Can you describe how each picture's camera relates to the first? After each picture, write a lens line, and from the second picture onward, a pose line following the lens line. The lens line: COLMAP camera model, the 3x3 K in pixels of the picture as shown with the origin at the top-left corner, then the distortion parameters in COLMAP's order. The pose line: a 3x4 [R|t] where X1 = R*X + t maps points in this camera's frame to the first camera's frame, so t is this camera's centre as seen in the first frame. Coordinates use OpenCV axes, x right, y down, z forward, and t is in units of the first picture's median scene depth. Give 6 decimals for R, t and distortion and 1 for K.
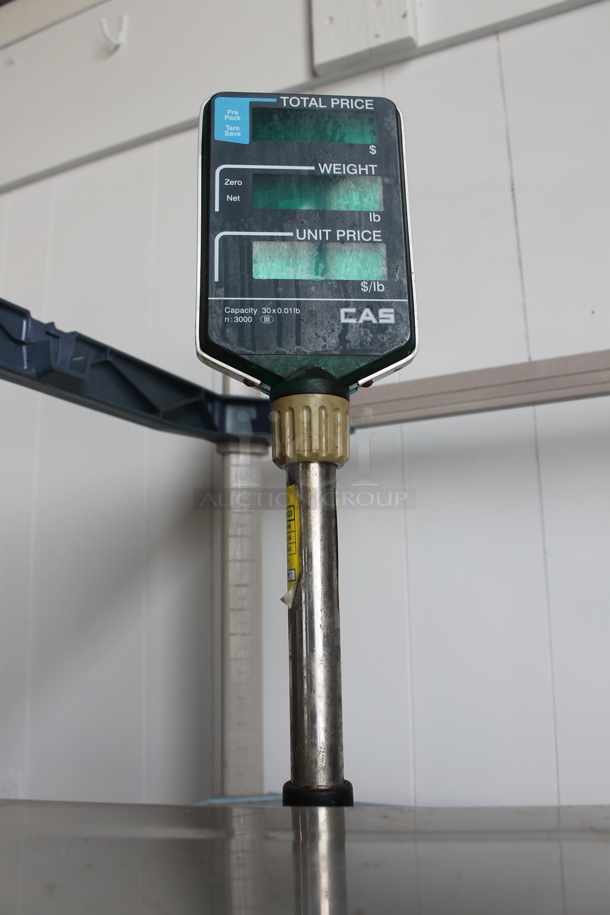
lens RADIAL K [[764.7, 0, 308.9], [0, 764.7, 454.2], [0, 0, 1]] dist [-0.168106, 0.119769]
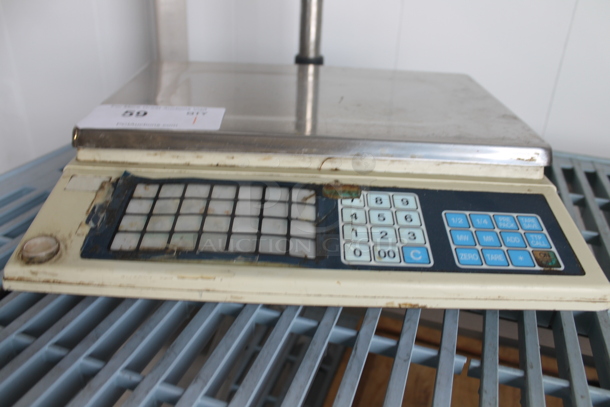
lens RADIAL K [[509.8, 0, 305.0], [0, 509.8, 203.5], [0, 0, 1]] dist [-0.168106, 0.119769]
pose [[0.994465, 0.014133, 0.104116, -0.144027], [-0.078079, 0.762487, 0.642275, -0.195889], [-0.070310, -0.646849, 0.759370, -0.447298]]
